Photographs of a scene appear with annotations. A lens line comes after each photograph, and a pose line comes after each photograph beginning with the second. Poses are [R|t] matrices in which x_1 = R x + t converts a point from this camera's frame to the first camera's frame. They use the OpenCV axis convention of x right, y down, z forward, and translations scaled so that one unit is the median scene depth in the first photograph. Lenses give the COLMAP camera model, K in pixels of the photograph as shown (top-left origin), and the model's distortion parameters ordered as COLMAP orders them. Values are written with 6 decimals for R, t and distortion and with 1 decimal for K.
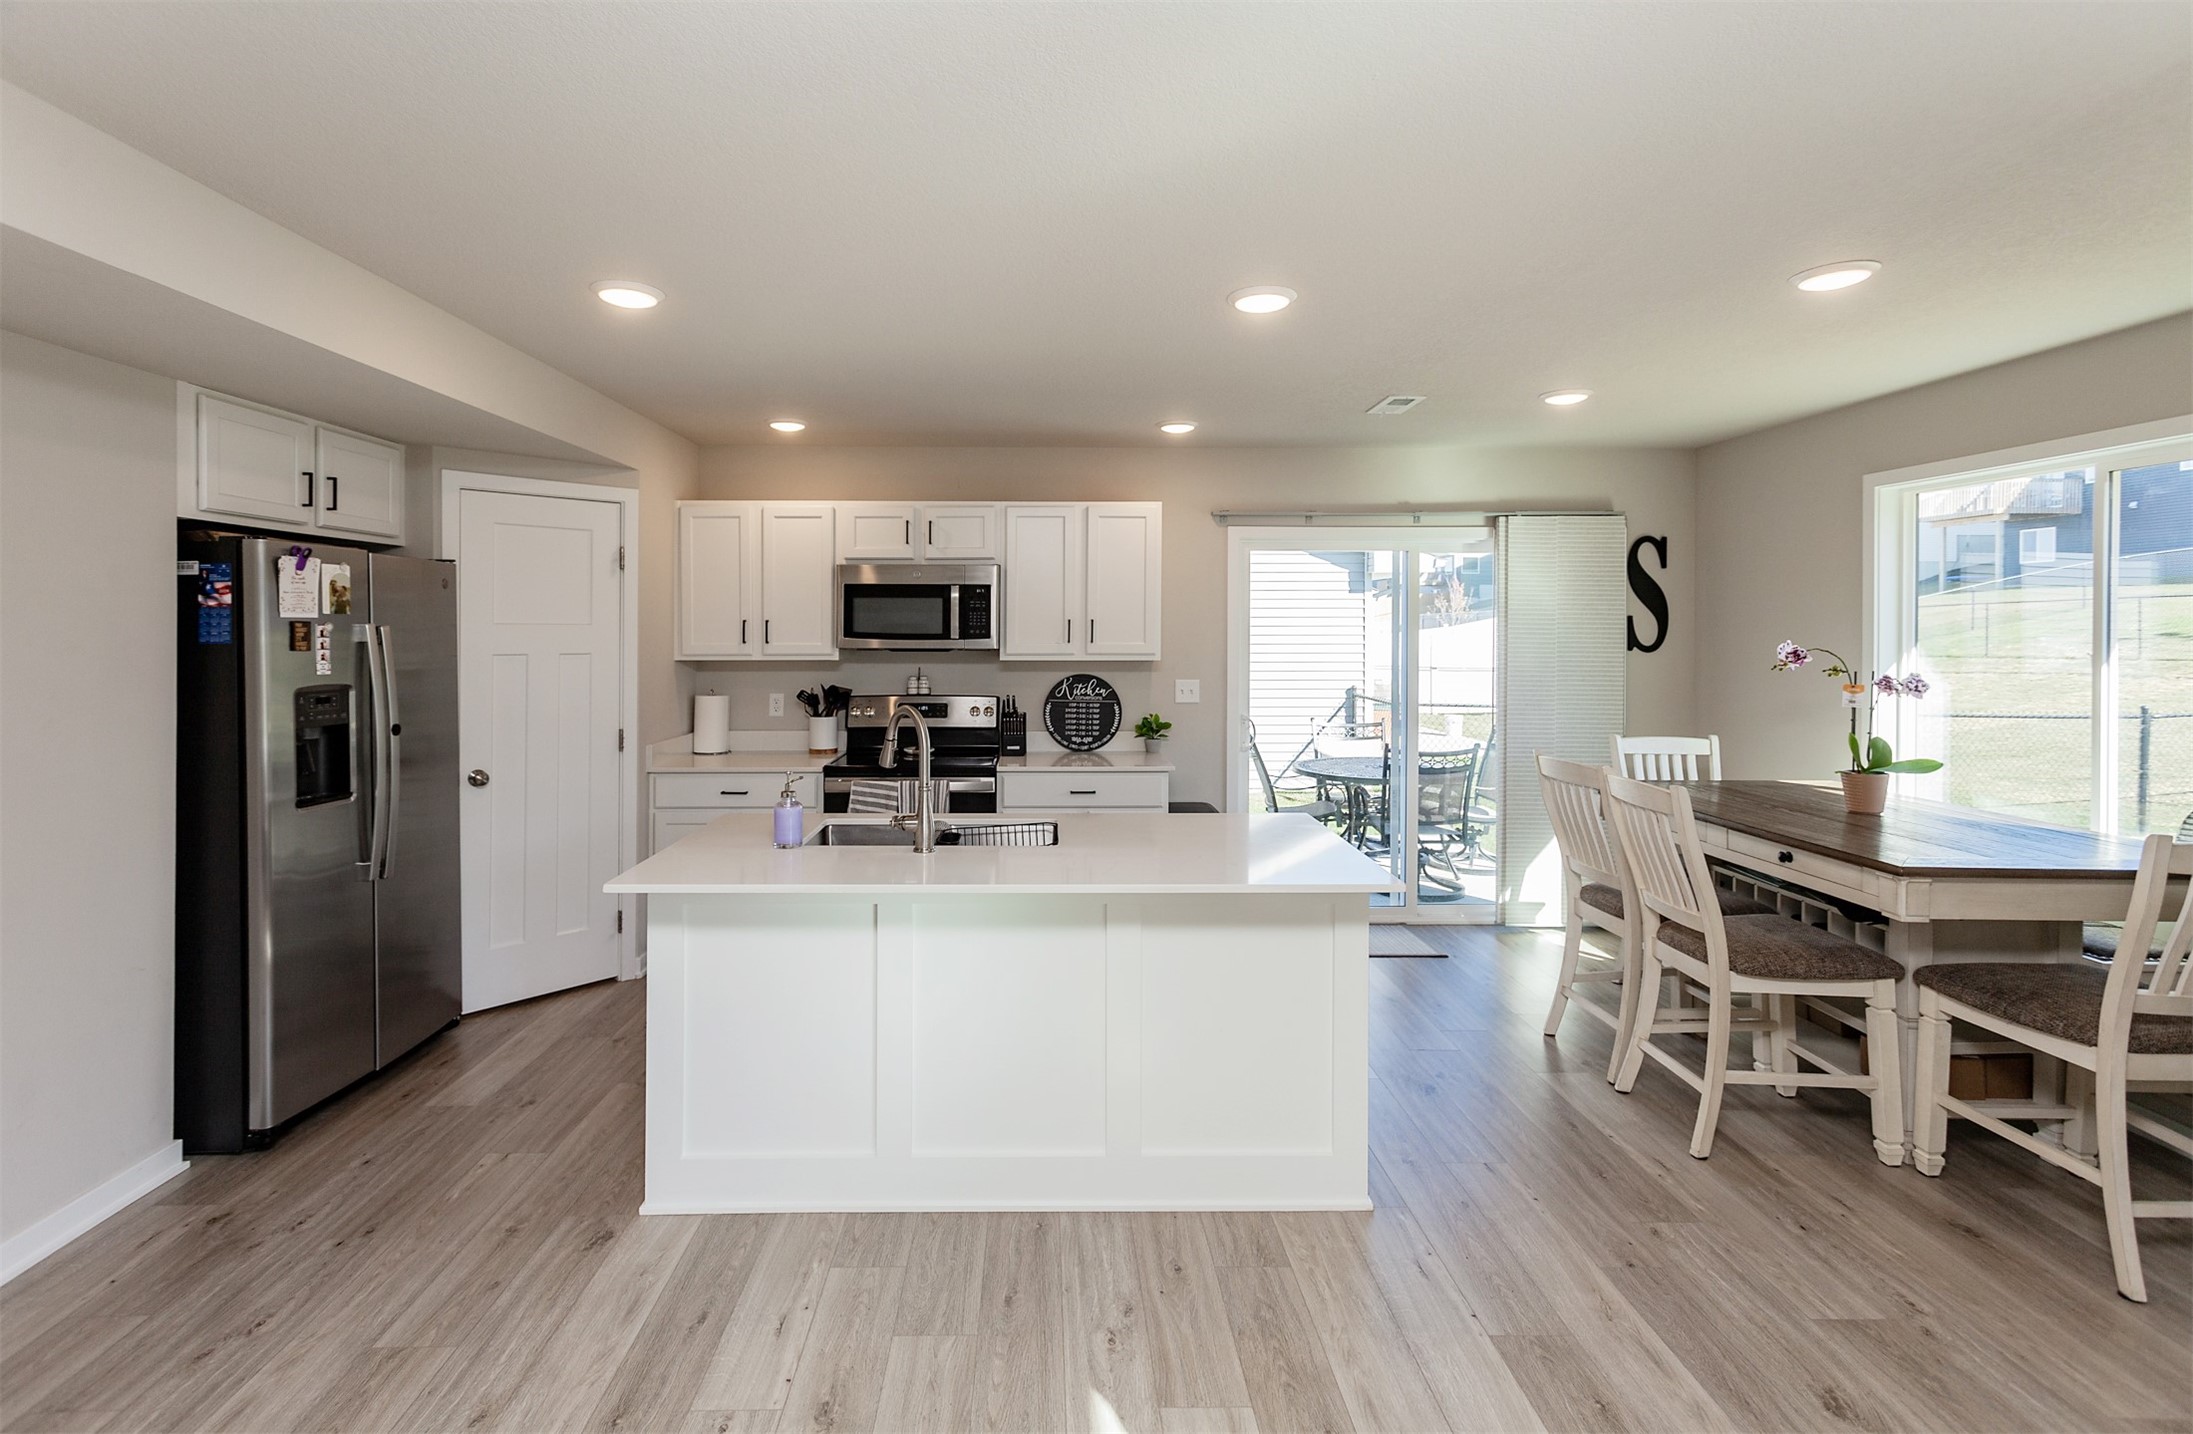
lens RADIAL K [[1026.9, 0, 1053.3], [0, 1026.9, 635.6], [0, 0, 1]] dist [0.009540, -0.000546]
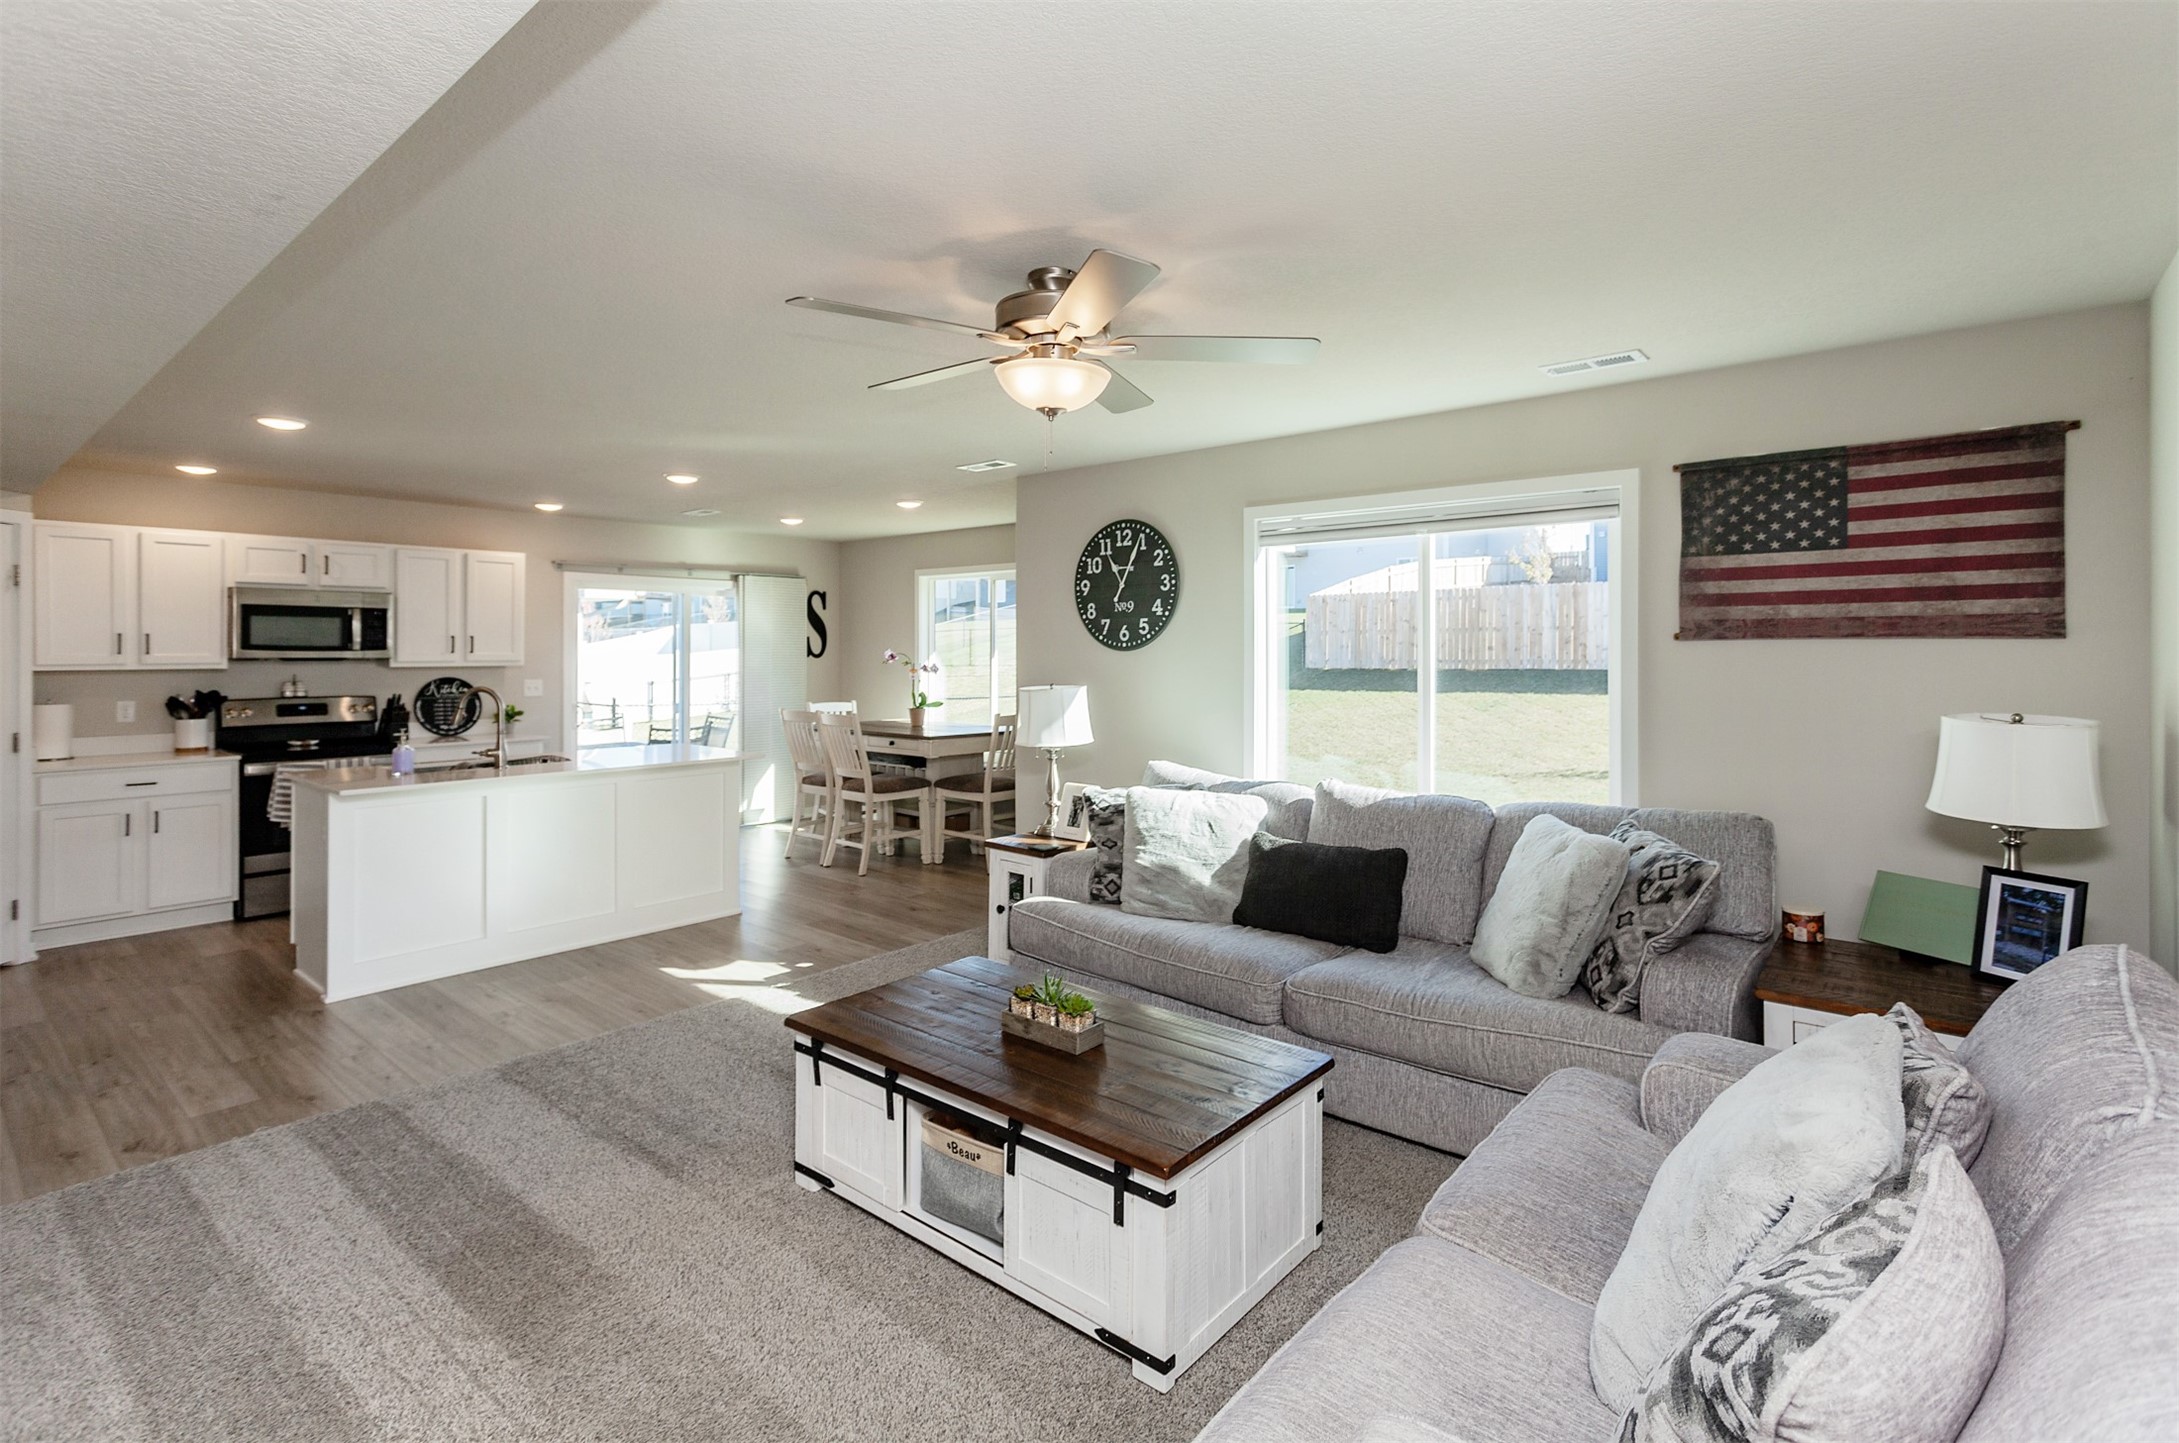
lens RADIAL K [[1054.7, 0, 1123.1], [0, 1054.7, 645.3], [0, 0, 1]] dist [-0.013956, 0.001677]
pose [[0.650413, 0.002397, 0.759577, -0.499688], [0.003469, 0.999975, -0.006126, 0.008764], [-0.759573, 0.006619, 0.650389, -0.624029]]
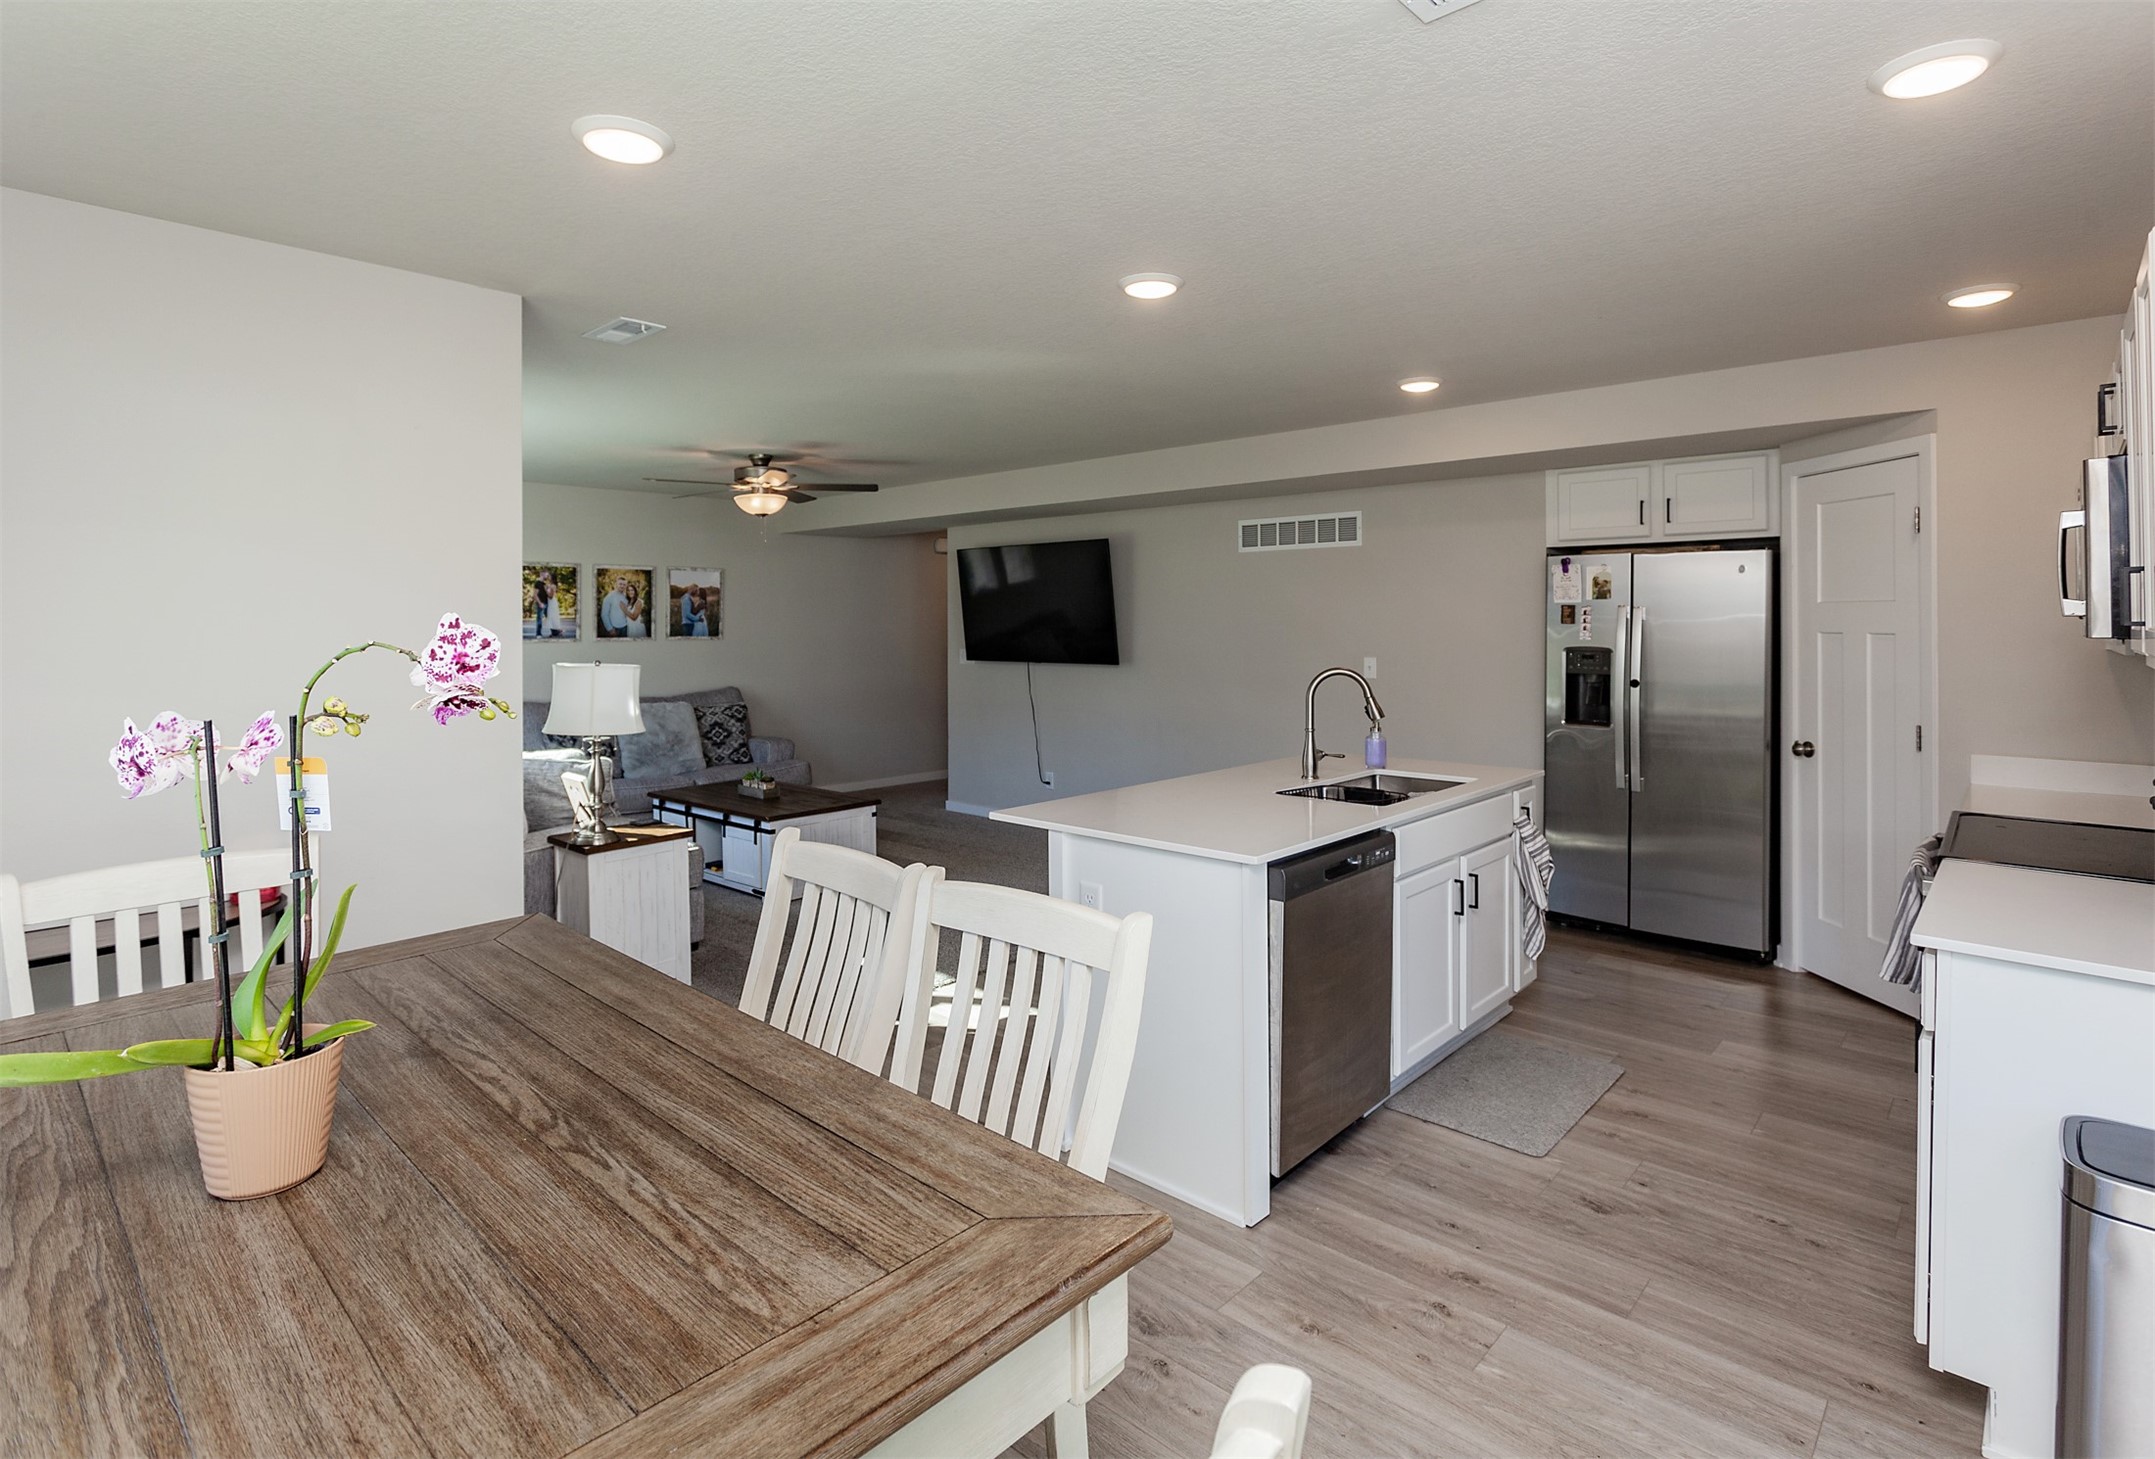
lens RADIAL K [[1043.1, 0, 1086.0], [0, 1043.1, 620.3], [0, 0, 1]] dist [-0.013956, 0.001677]
pose [[-0.688599, 0.001127, -0.725141, 0.640272], [-0.000257, 0.999998, 0.001798, 0.004822], [0.725142, 0.001424, -0.688598, 1.070919]]
